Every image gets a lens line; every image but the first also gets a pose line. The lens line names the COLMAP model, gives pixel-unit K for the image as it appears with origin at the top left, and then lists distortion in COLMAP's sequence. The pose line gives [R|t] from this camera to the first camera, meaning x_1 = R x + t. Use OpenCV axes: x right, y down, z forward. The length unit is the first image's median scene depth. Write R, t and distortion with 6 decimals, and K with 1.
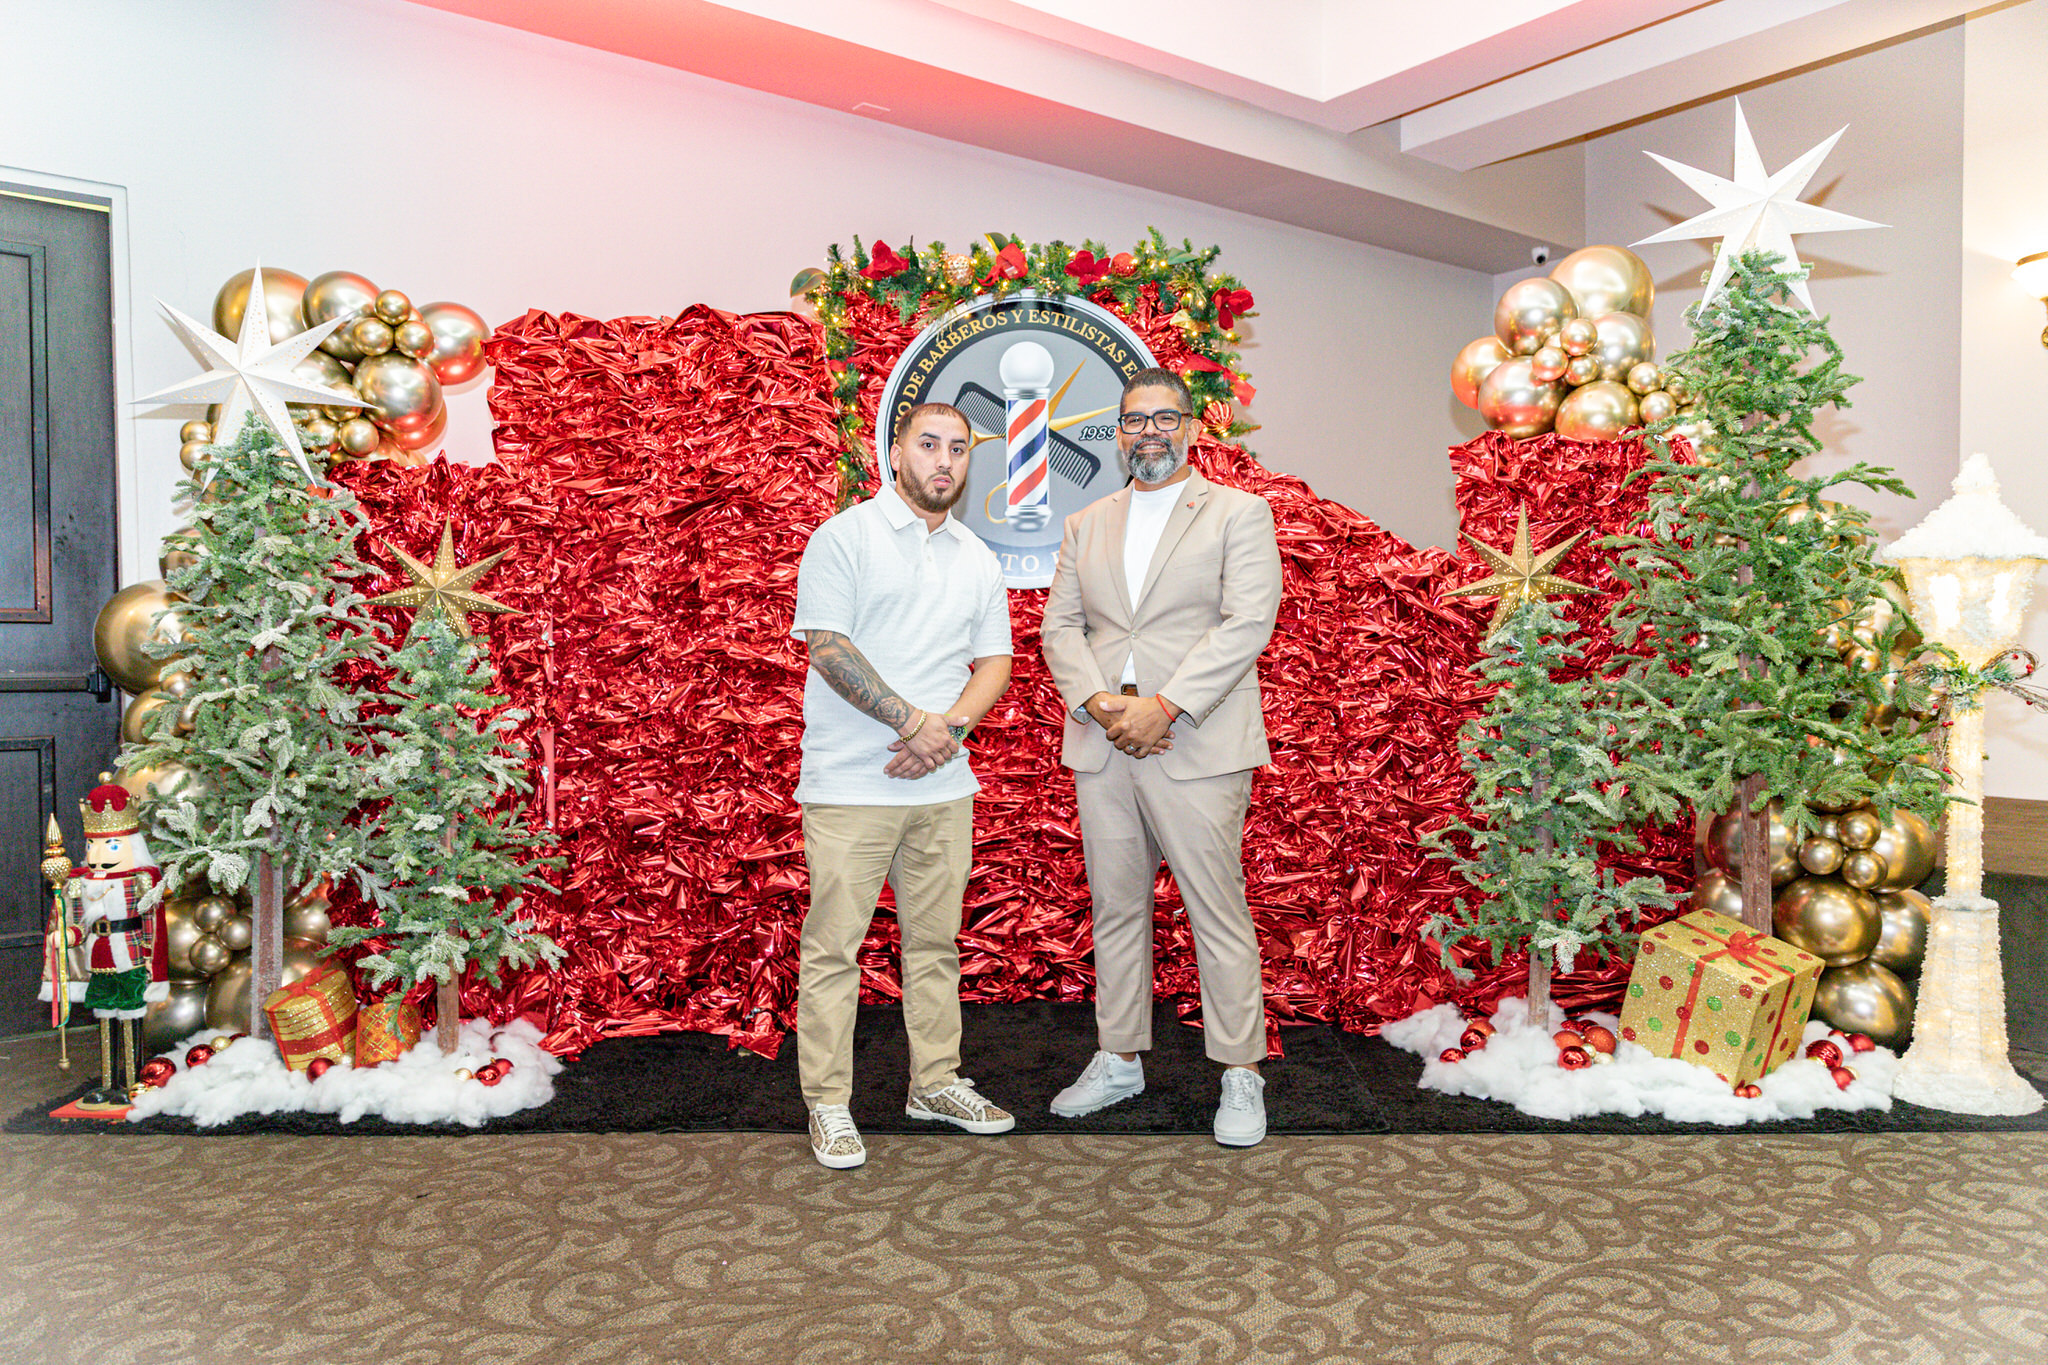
lens RADIAL K [[1467.1, 0, 1024.0], [0, 1467.1, 682.5], [0, 0, 1]] dist [0.007425, 0.001241]
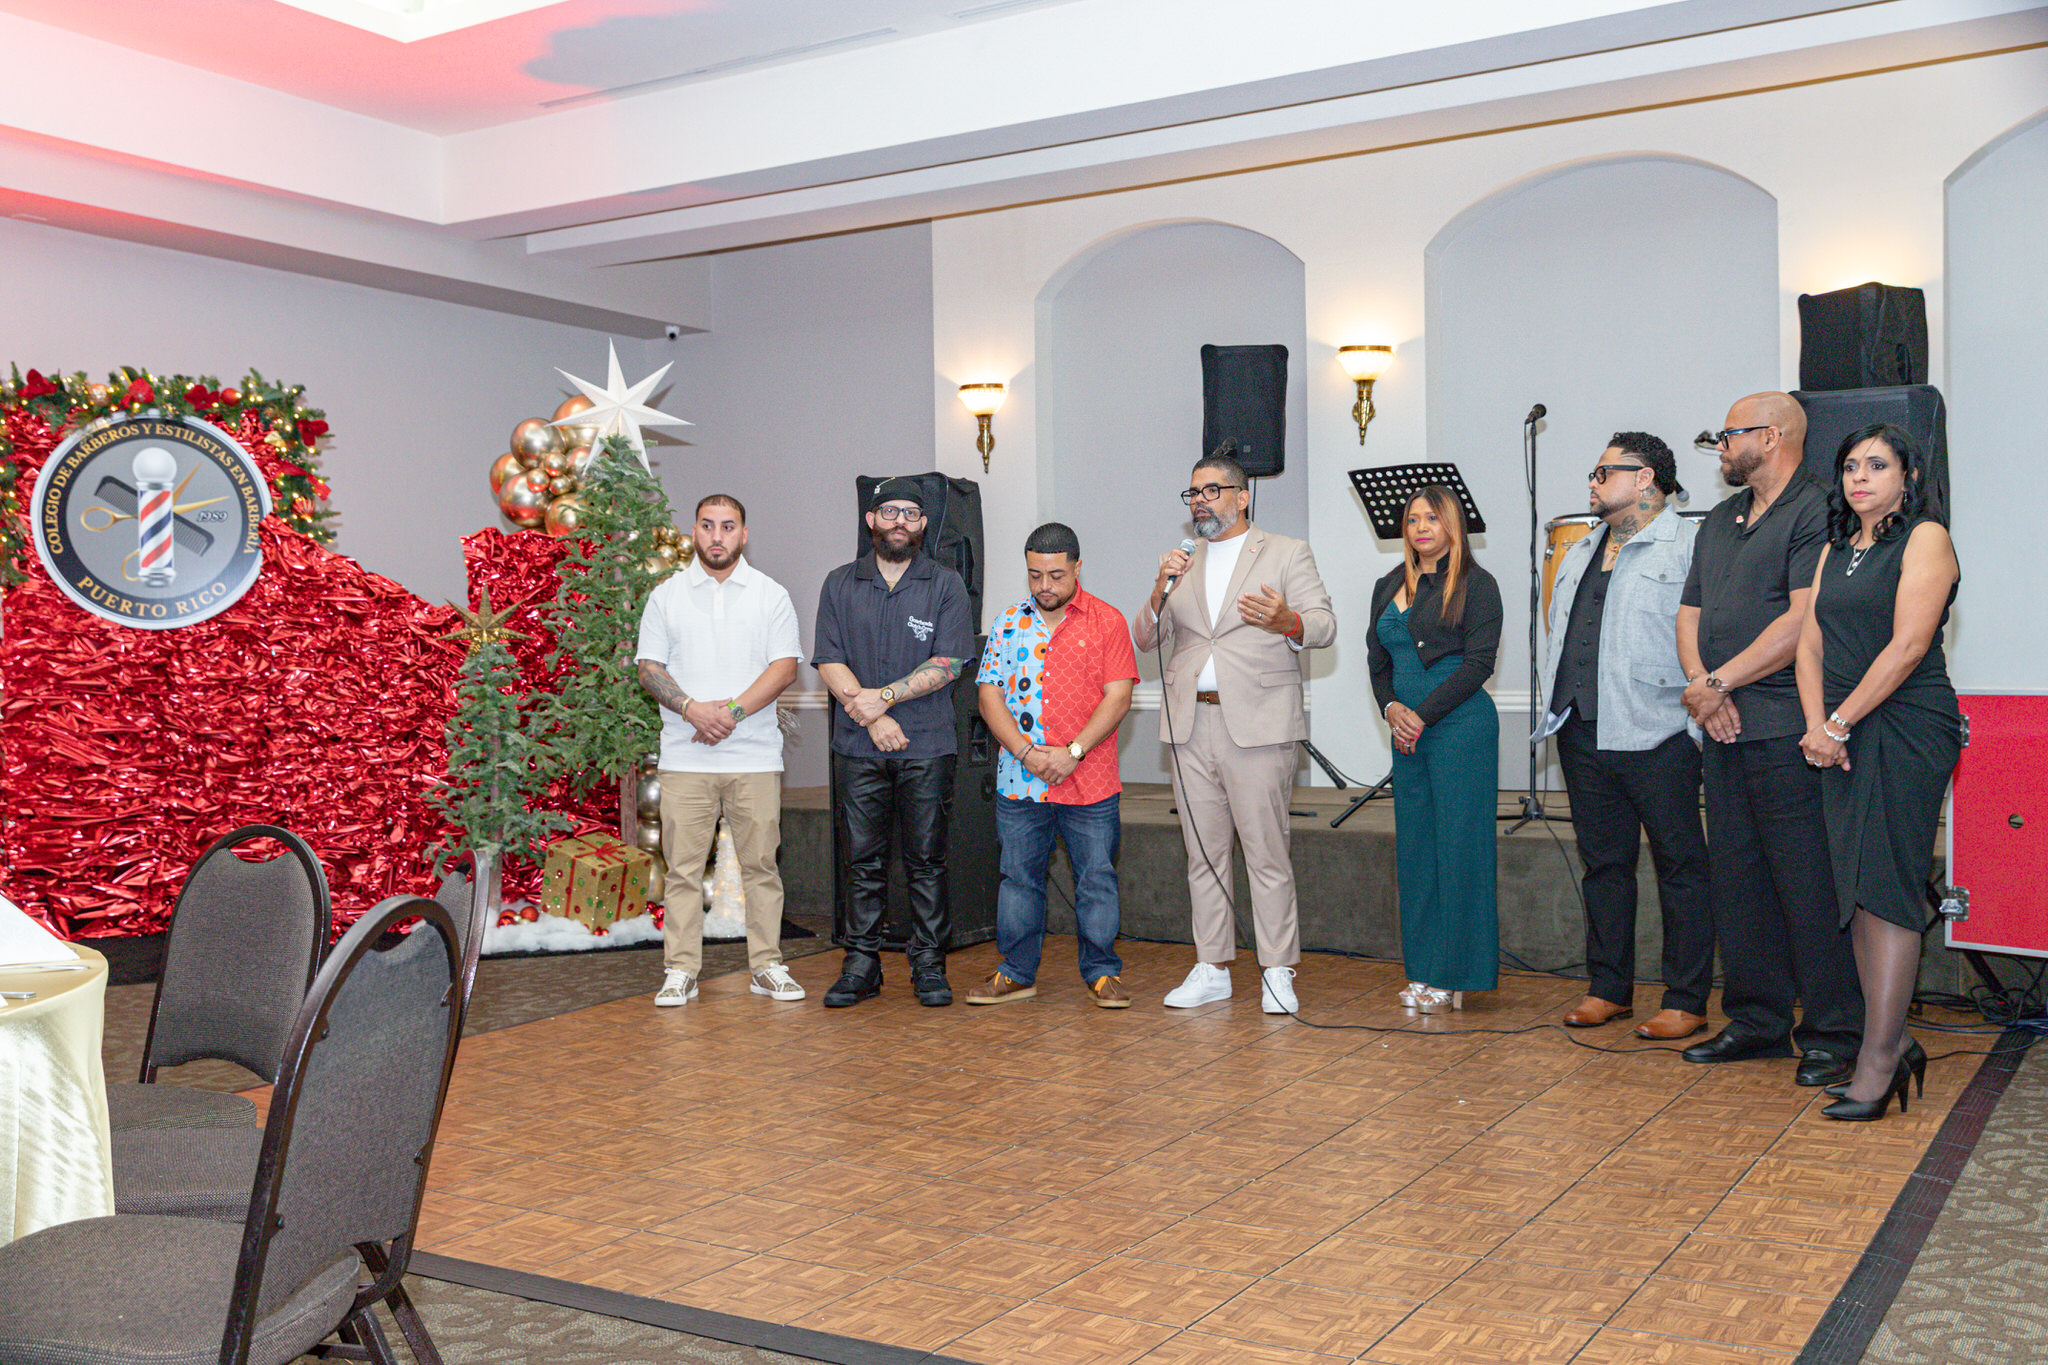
lens RADIAL K [[1938.3, 0, 1024.0], [0, 1938.3, 682.5], [0, 0, 1]] dist [0.030445, -0.032820]
pose [[0.938448, -0.007142, 0.345348, 0.133748], [0.010077, 0.999927, -0.006703, 0.005770], [-0.345274, 0.009770, 0.938451, -0.977604]]
